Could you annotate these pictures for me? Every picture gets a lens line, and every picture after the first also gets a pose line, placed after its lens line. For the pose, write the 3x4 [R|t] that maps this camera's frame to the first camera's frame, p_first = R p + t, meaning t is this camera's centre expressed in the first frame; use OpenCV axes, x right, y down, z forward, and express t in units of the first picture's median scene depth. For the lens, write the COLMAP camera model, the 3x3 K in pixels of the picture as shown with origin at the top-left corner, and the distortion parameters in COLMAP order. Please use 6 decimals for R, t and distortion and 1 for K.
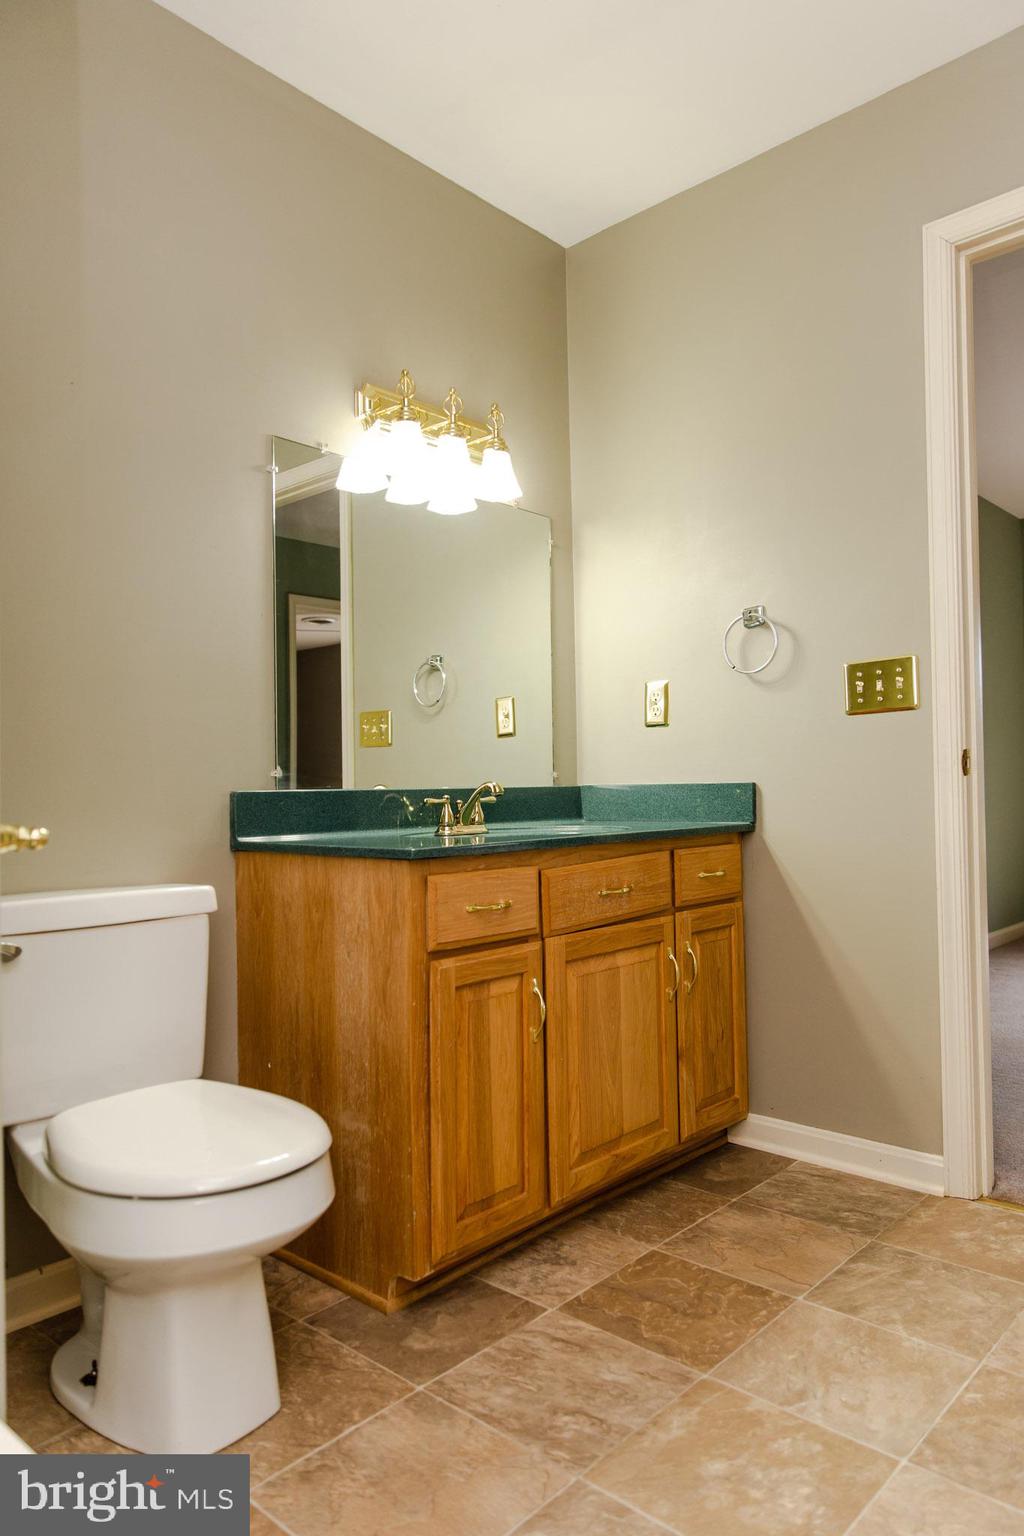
lens RADIAL K [[1013.7, 0, 510.6], [0, 1013.7, 768.4], [0, 0, 1]] dist [0.006005, -0.005602]
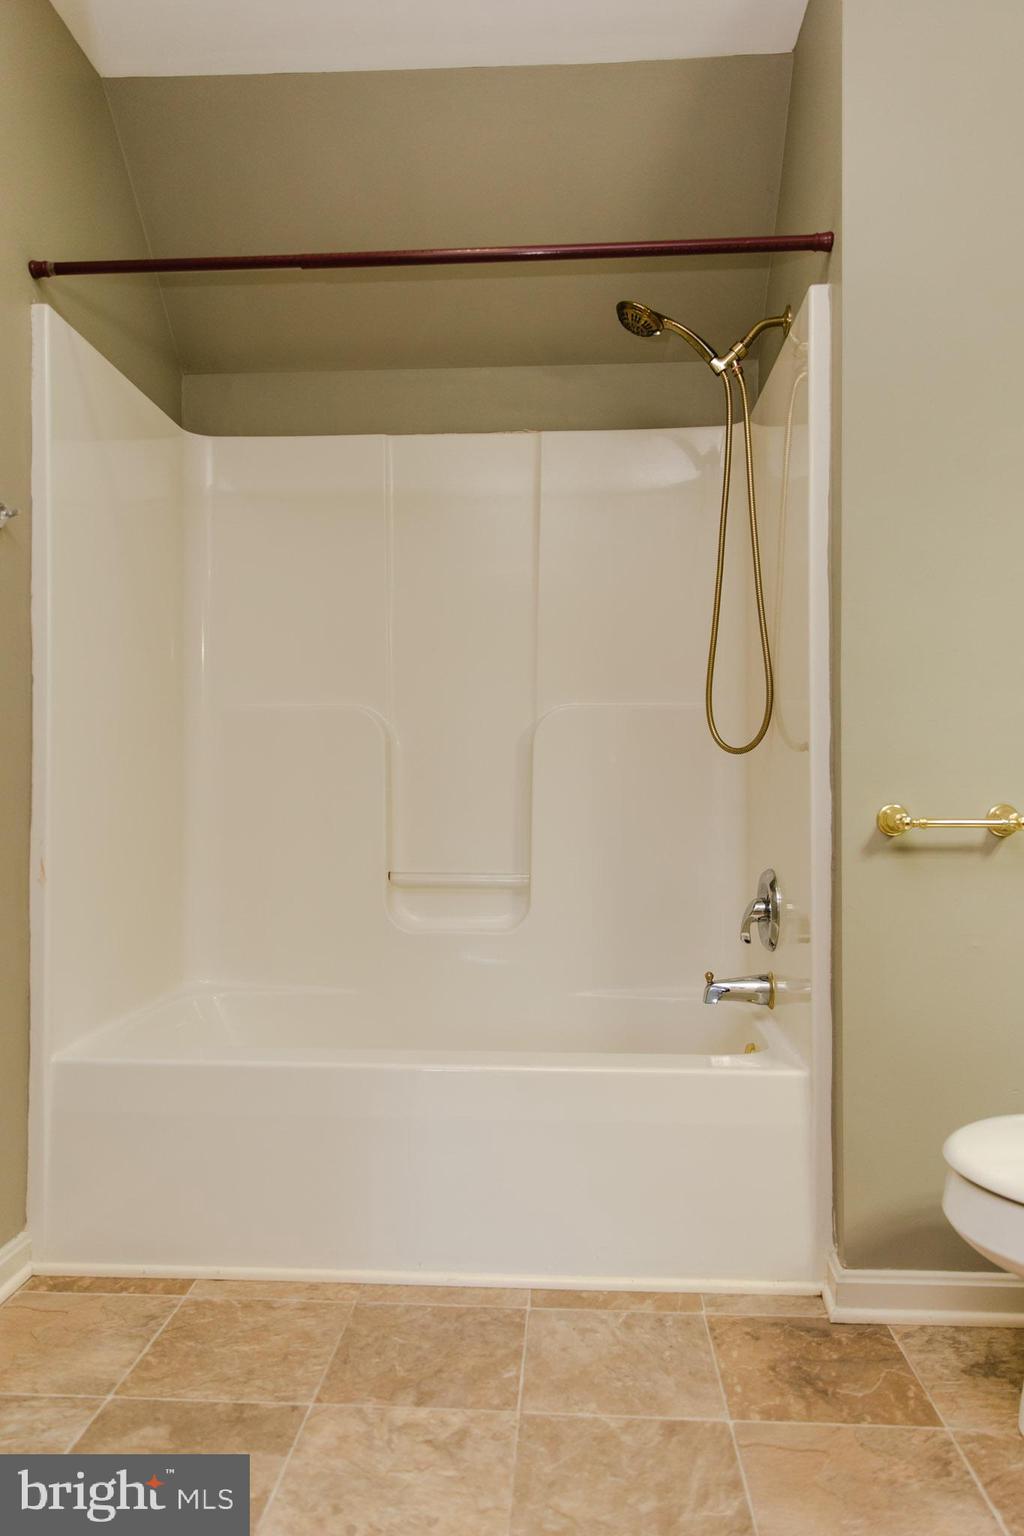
lens RADIAL K [[1013.7, 0, 512.1], [0, 1013.7, 767.9], [0, 0, 1]] dist [0.006005, -0.005602]
pose [[-0.770969, 0.017252, -0.636640, 1.064885], [0.035408, 0.999248, -0.015801, -0.002447], [0.635888, -0.034724, -0.771000, 1.751638]]
